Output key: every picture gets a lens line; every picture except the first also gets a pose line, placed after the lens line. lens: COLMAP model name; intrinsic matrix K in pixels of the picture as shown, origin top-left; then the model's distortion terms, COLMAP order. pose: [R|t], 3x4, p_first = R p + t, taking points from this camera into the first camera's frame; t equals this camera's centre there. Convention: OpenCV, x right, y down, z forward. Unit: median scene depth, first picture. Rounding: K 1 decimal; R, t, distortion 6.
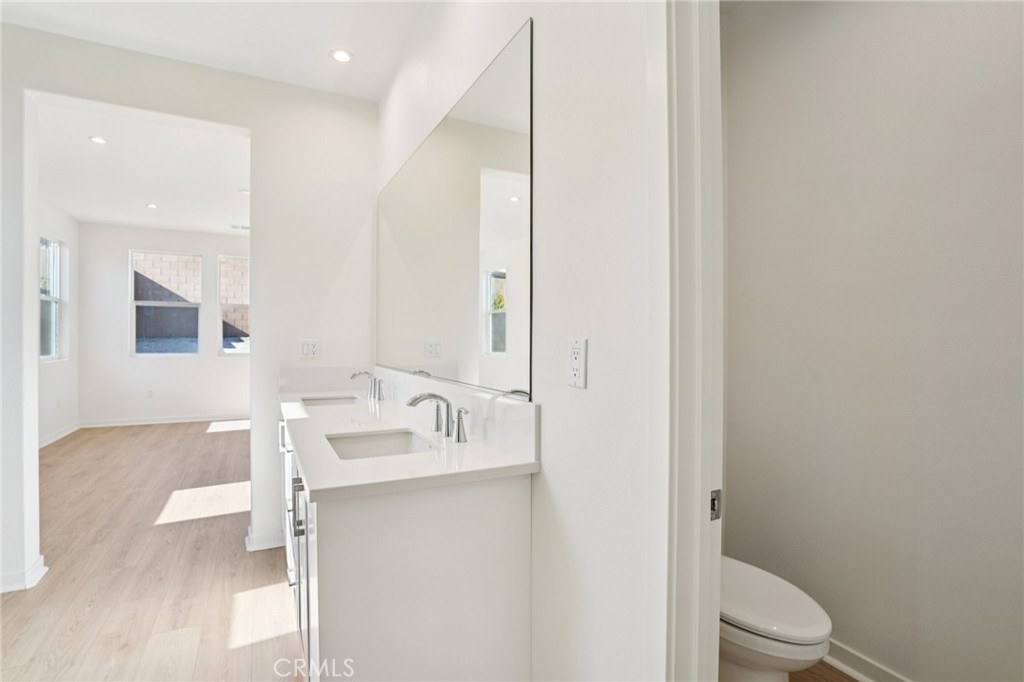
lens RADIAL K [[484.7, 0, 510.8], [0, 484.7, 338.6], [0, 0, 1]] dist [-0.067102, 0.023944]
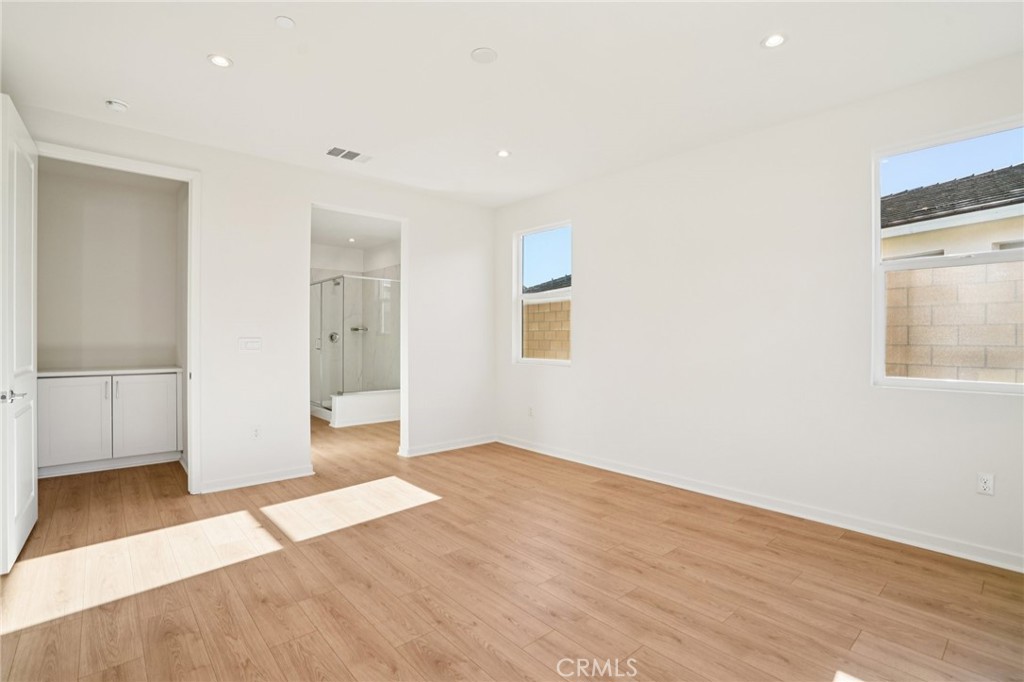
lens RADIAL K [[474.7, 0, 512.0], [0, 474.7, 341.0], [0, 0, 1]] dist [-0.032954, 0.000218]
pose [[-0.972396, -0.001516, -0.233331, -0.785212], [-0.003242, 0.999970, 0.007013, -0.004709], [0.233313, 0.007576, -0.972372, 2.470315]]
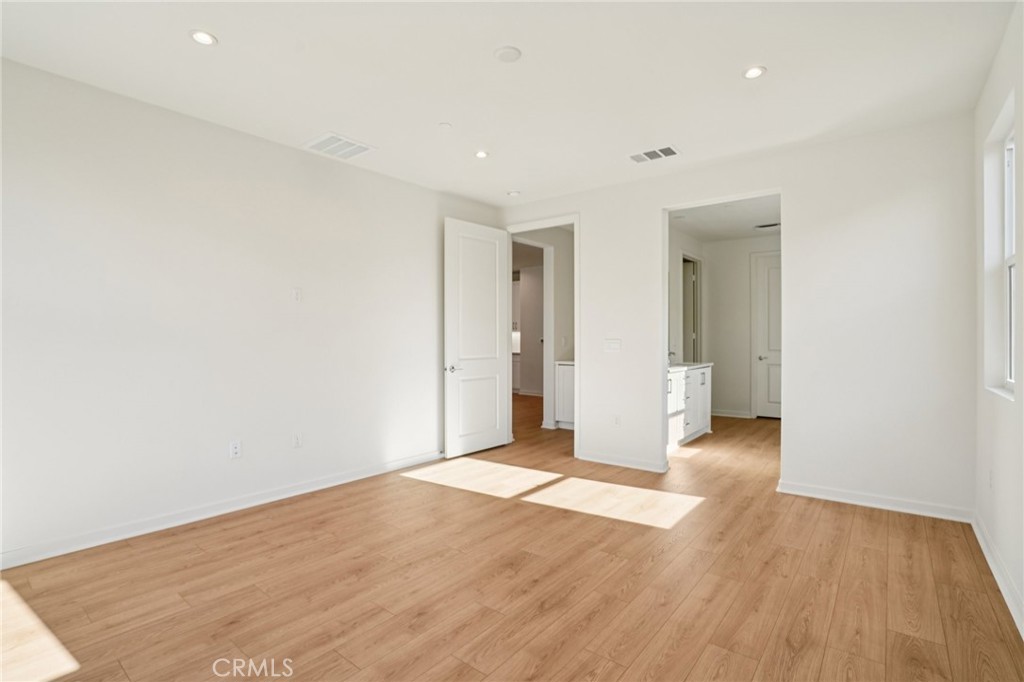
lens RADIAL K [[484.7, 0, 510.8], [0, 484.7, 338.6], [0, 0, 1]] dist [-0.067102, 0.023944]
pose [[-0.400384, 0.004337, 0.916337, -1.695618], [0.001578, 0.999991, -0.004044, 0.000852], [-0.916346, -0.000173, -0.400387, 1.975739]]
